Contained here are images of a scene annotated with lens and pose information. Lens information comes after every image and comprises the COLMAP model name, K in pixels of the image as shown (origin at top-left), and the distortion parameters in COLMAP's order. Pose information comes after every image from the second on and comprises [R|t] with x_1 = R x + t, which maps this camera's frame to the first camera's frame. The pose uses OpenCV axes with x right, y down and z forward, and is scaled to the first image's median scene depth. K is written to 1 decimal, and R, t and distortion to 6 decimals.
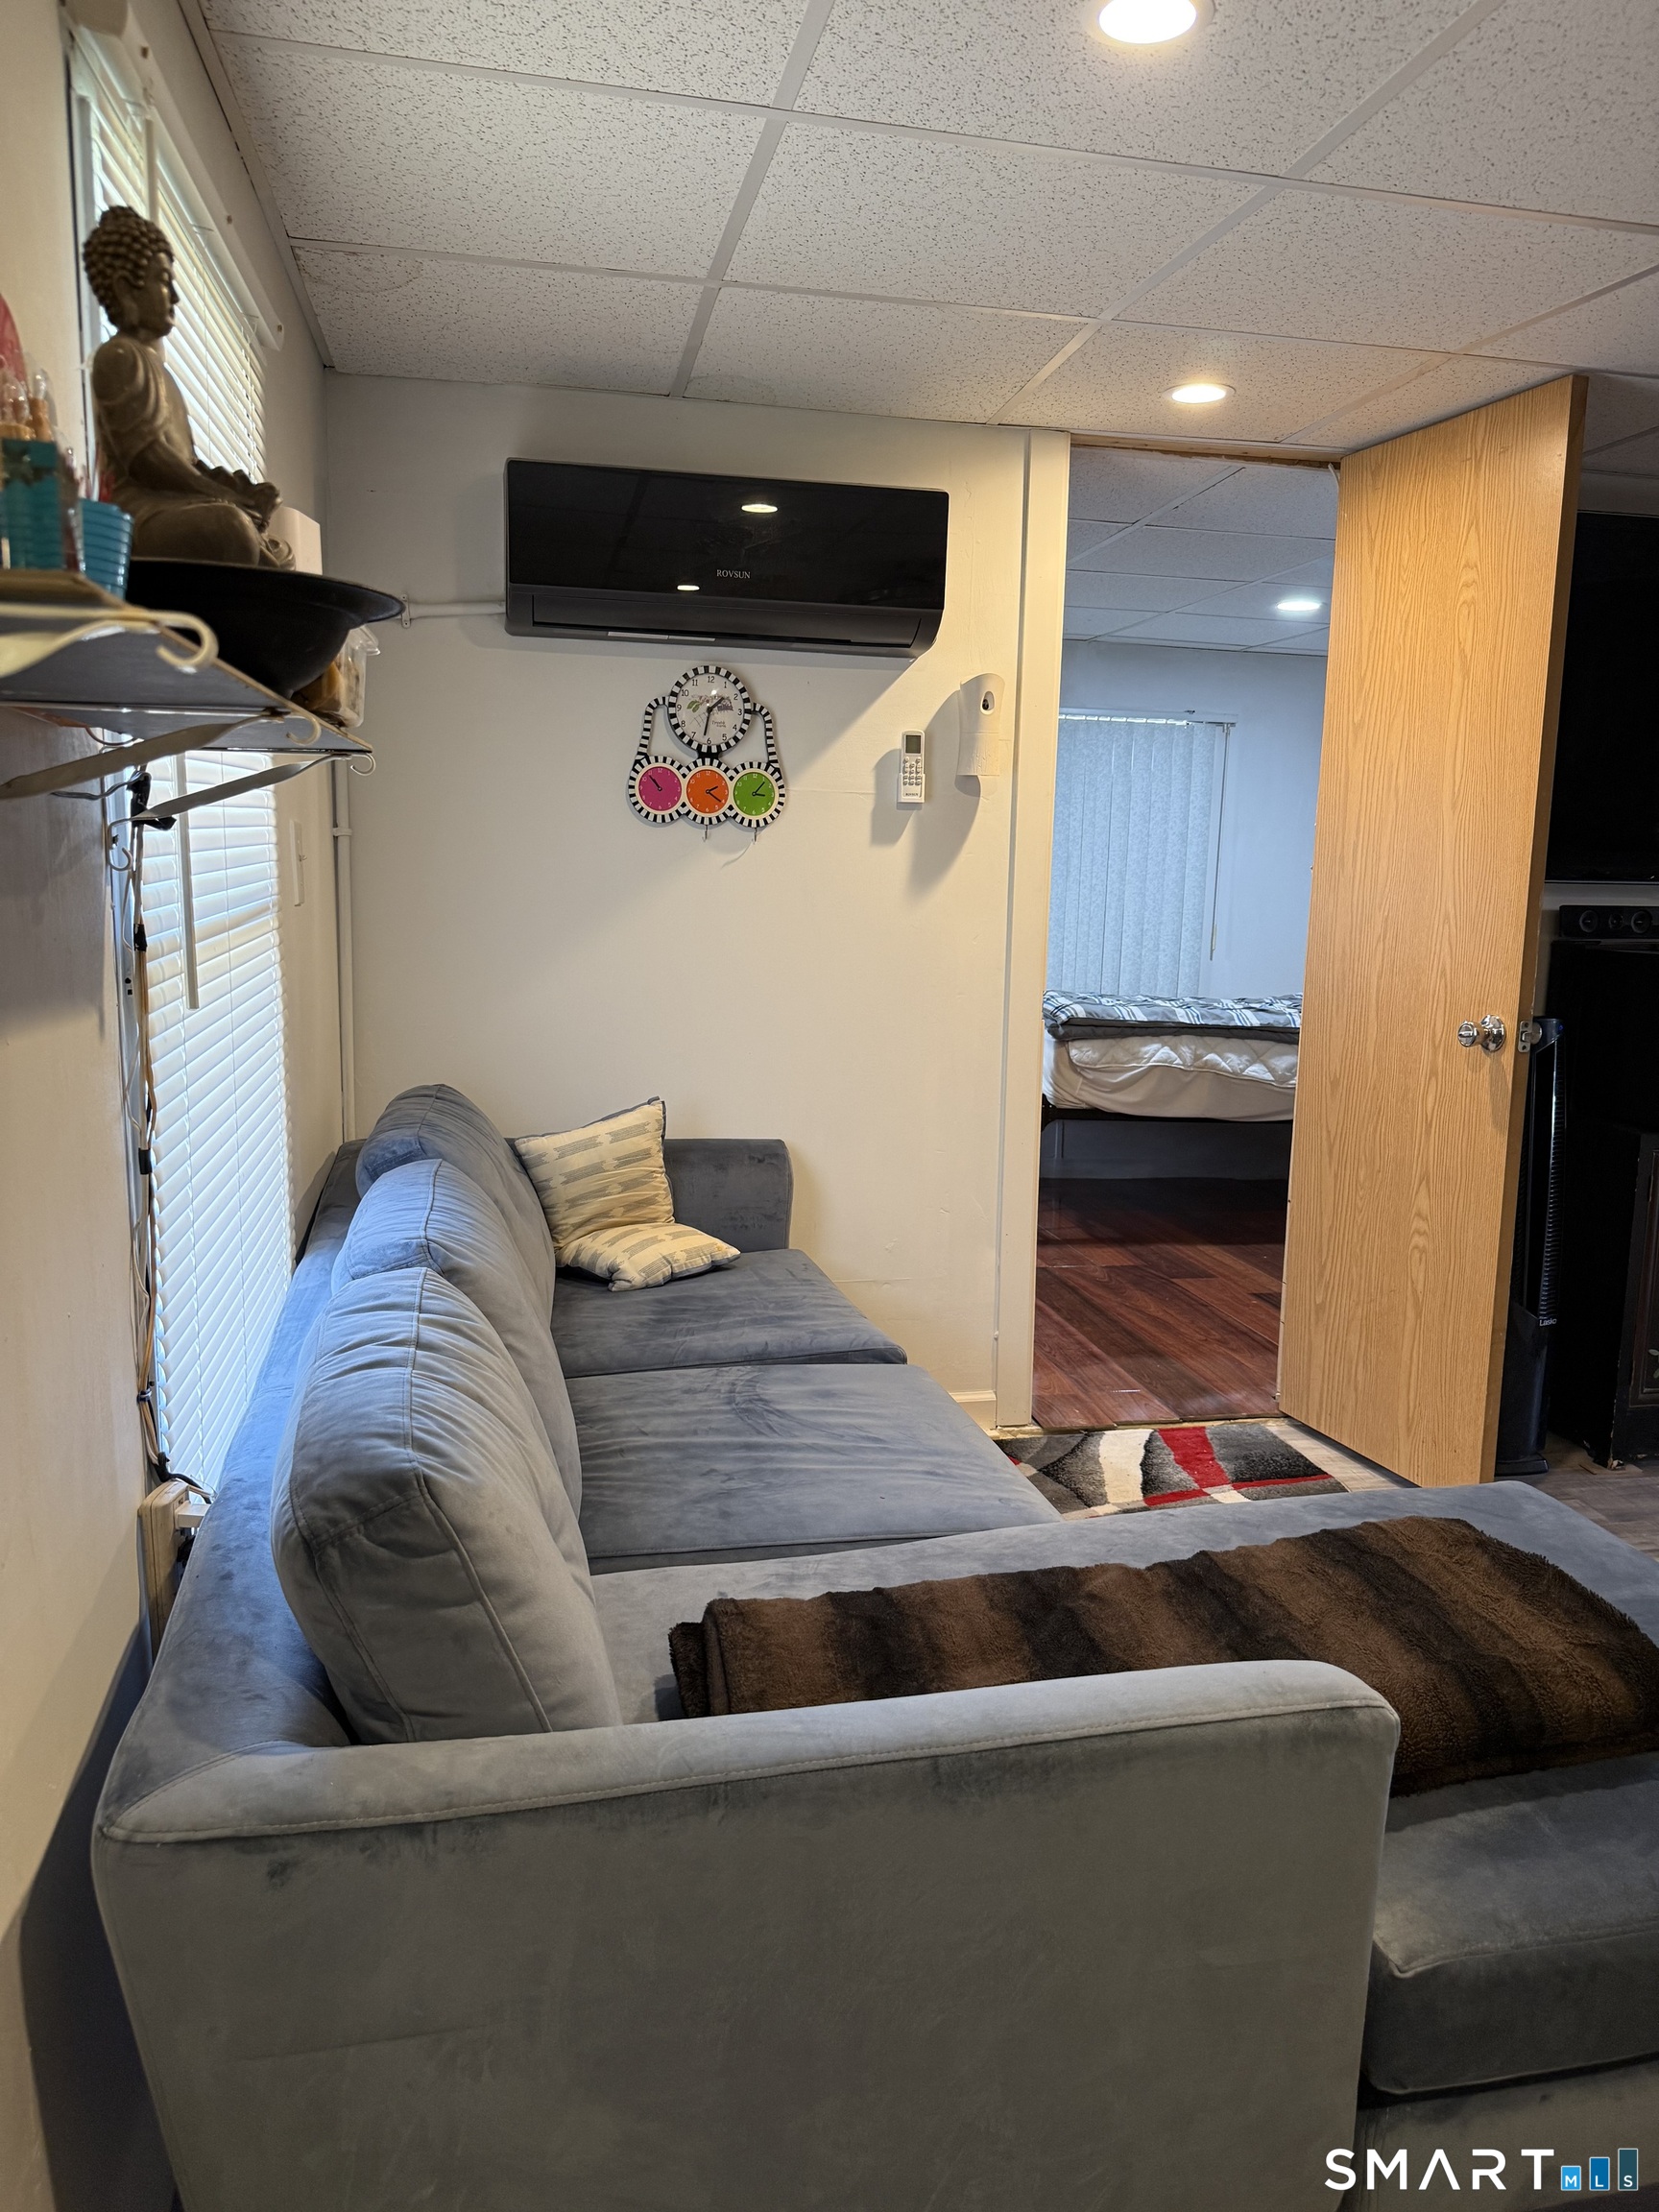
lens RADIAL K [[1618.5, 0, 829.5], [0, 1618.5, 1106.0], [0, 0, 1]] dist [0.051173, 0.002595]
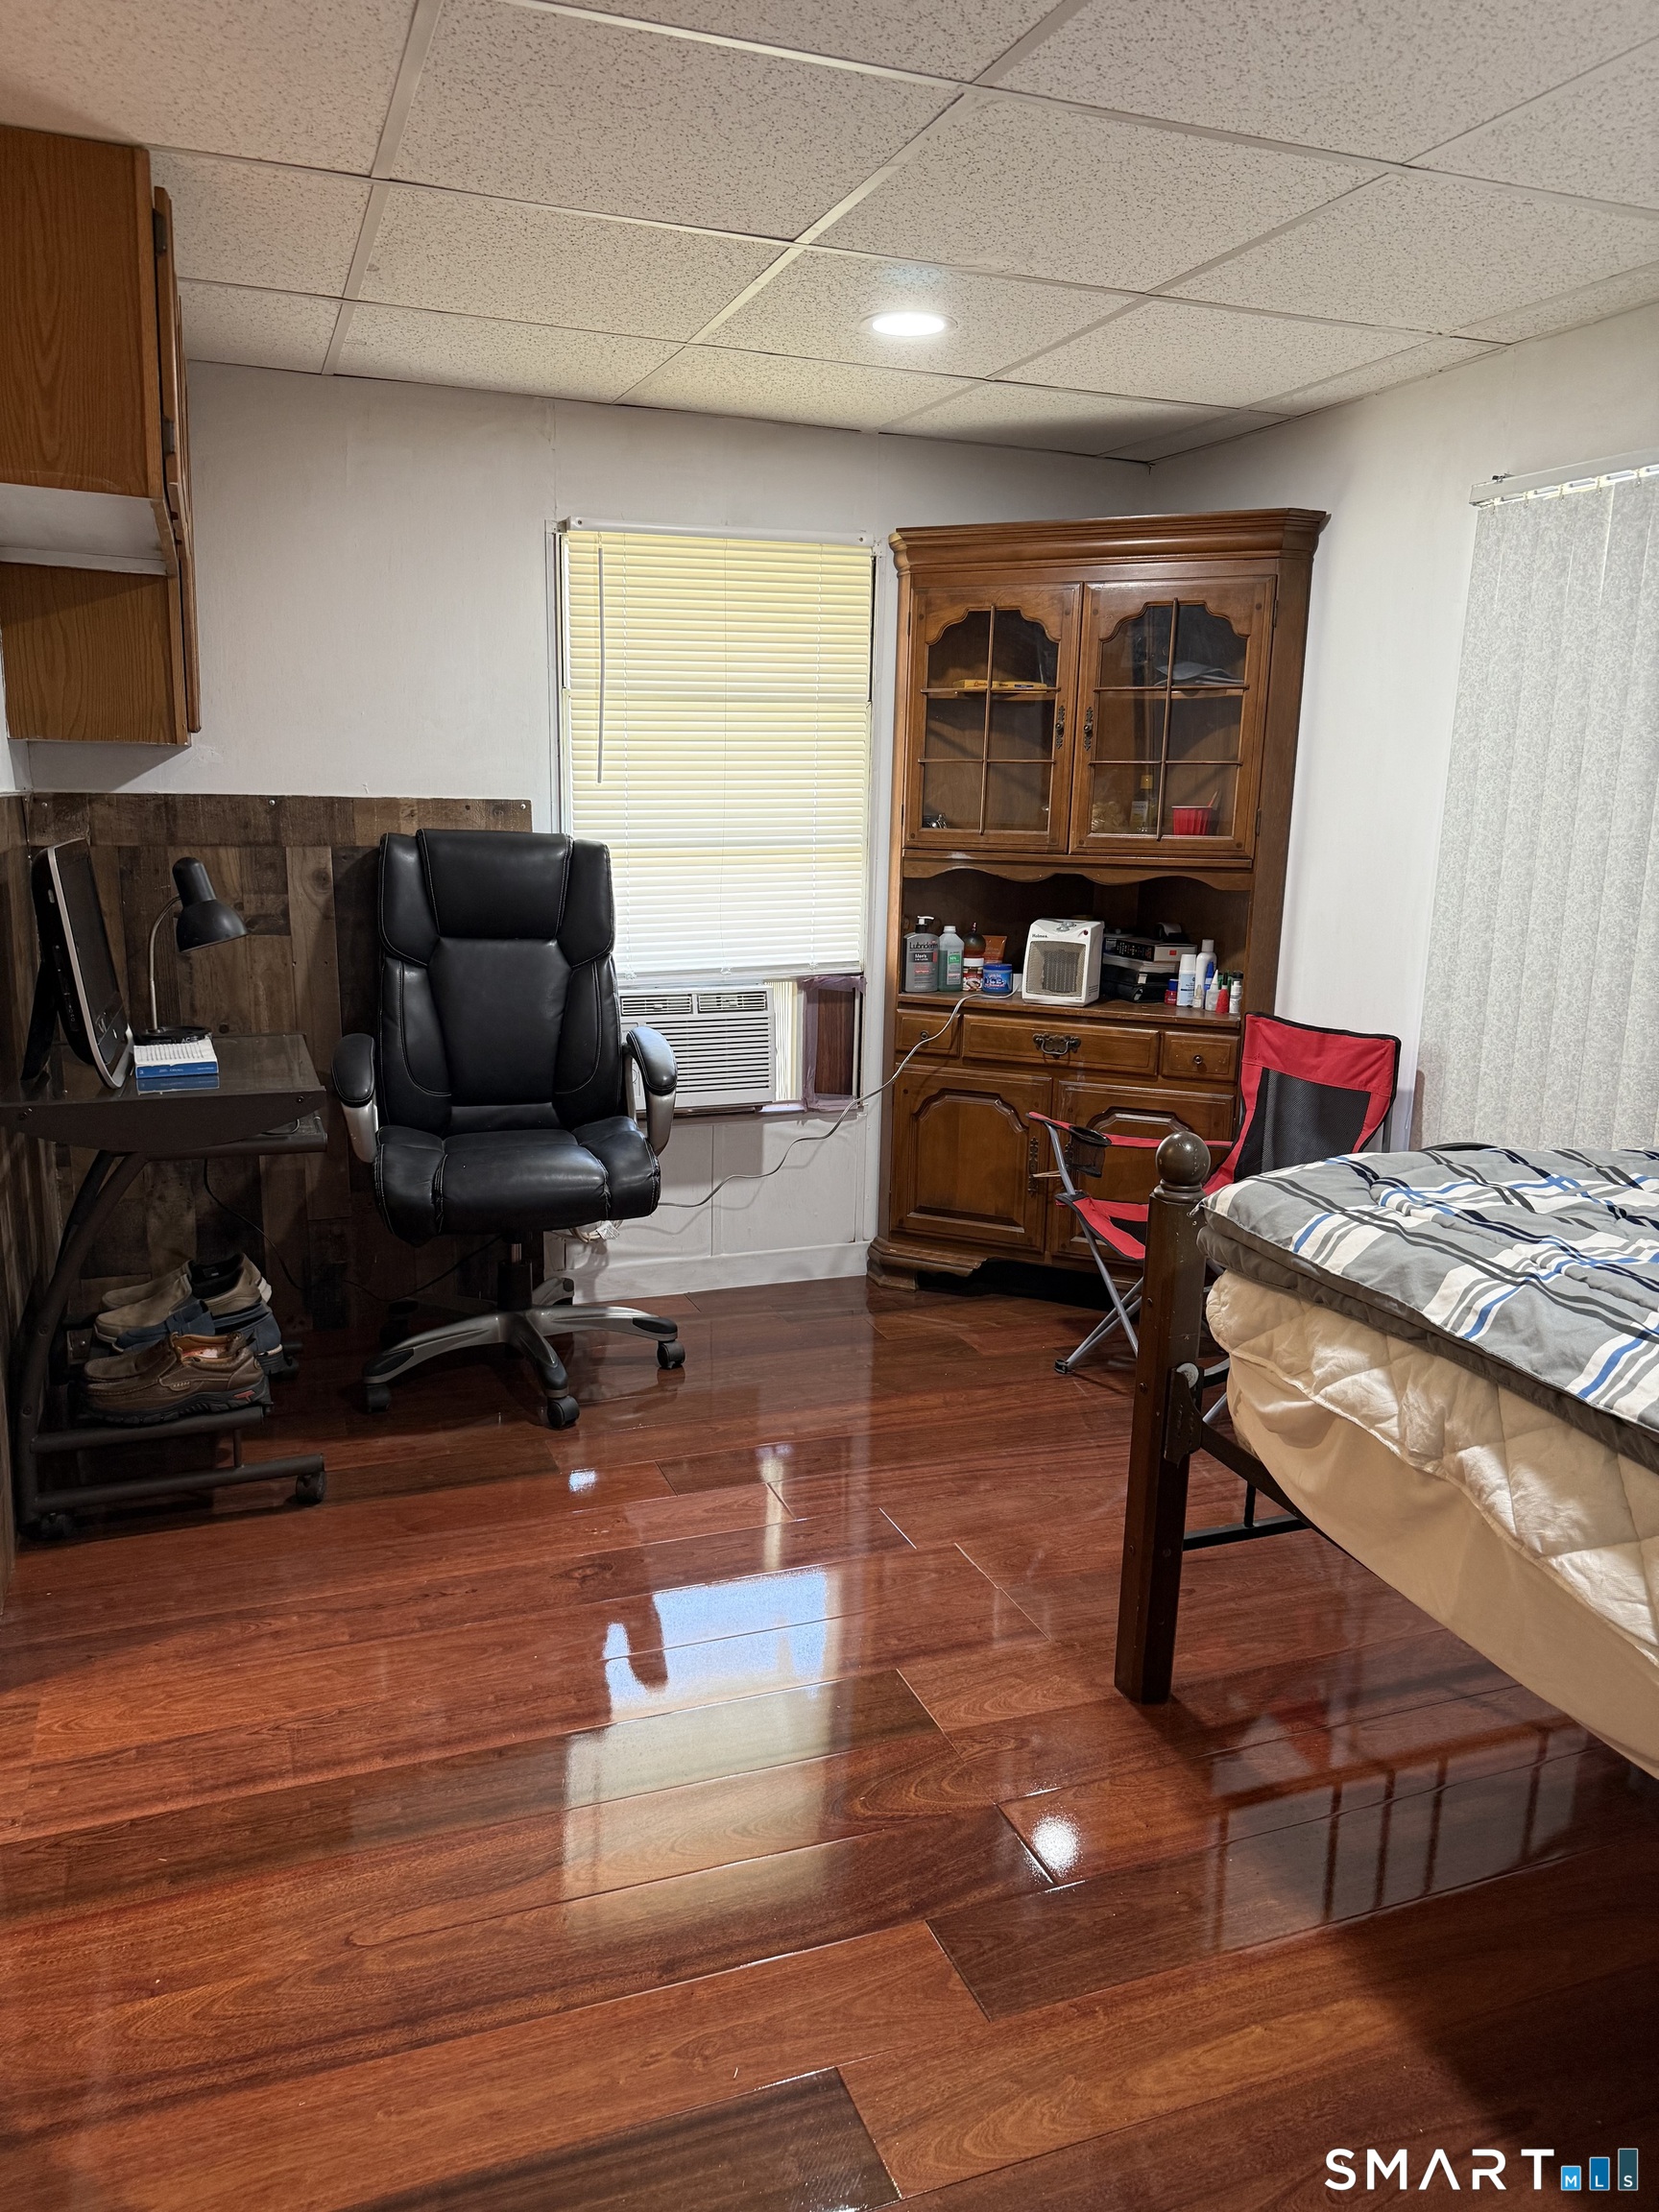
lens RADIAL K [[1618.5, 0, 829.5], [0, 1618.5, 1106.0], [0, 0, 1]] dist [0.051173, 0.002595]
pose [[0.121920, 0.163507, -0.978980, 0.505667], [-0.155336, 0.977327, 0.143886, -0.118497], [0.980309, 0.134528, 0.144554, 0.825033]]
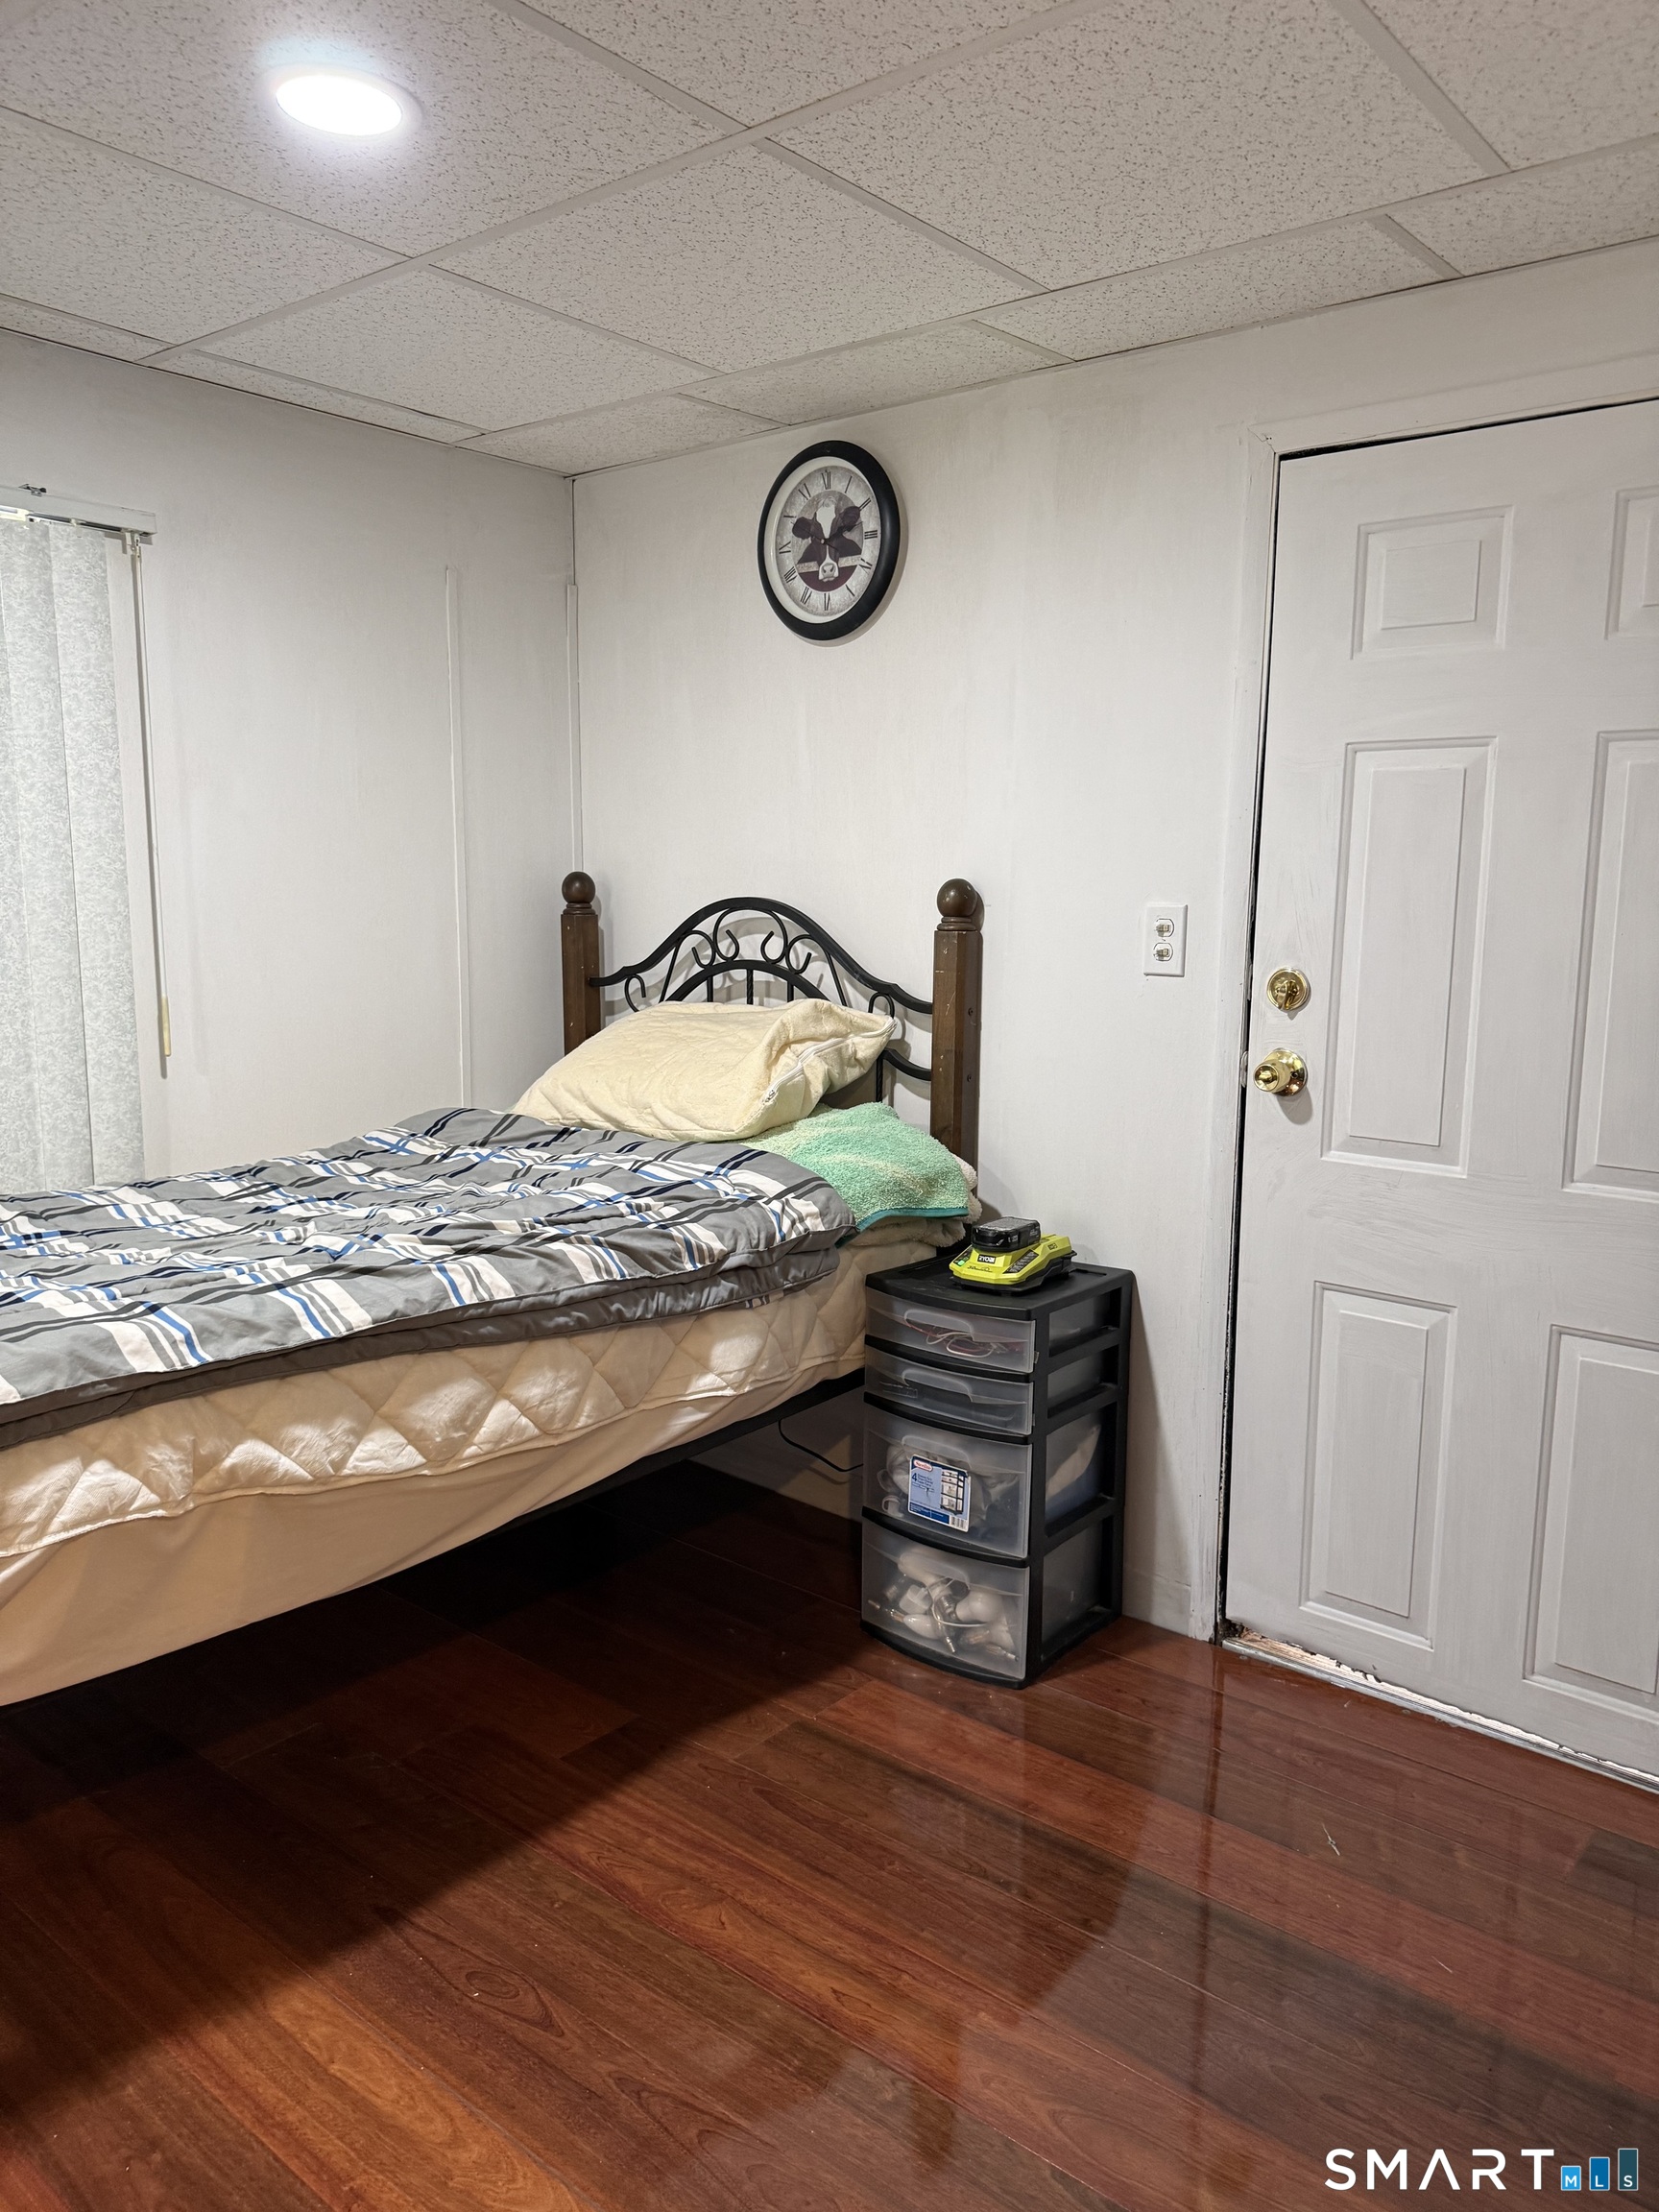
lens RADIAL K [[1618.5, 0, 829.5], [0, 1618.5, 1106.0], [0, 0, 1]] dist [0.051173, 0.002595]
pose [[0.793311, -0.111097, 0.598594, 0.136917], [0.102206, 0.993558, 0.048949, -0.104346], [-0.600176, 0.022348, 0.799555, 0.655529]]
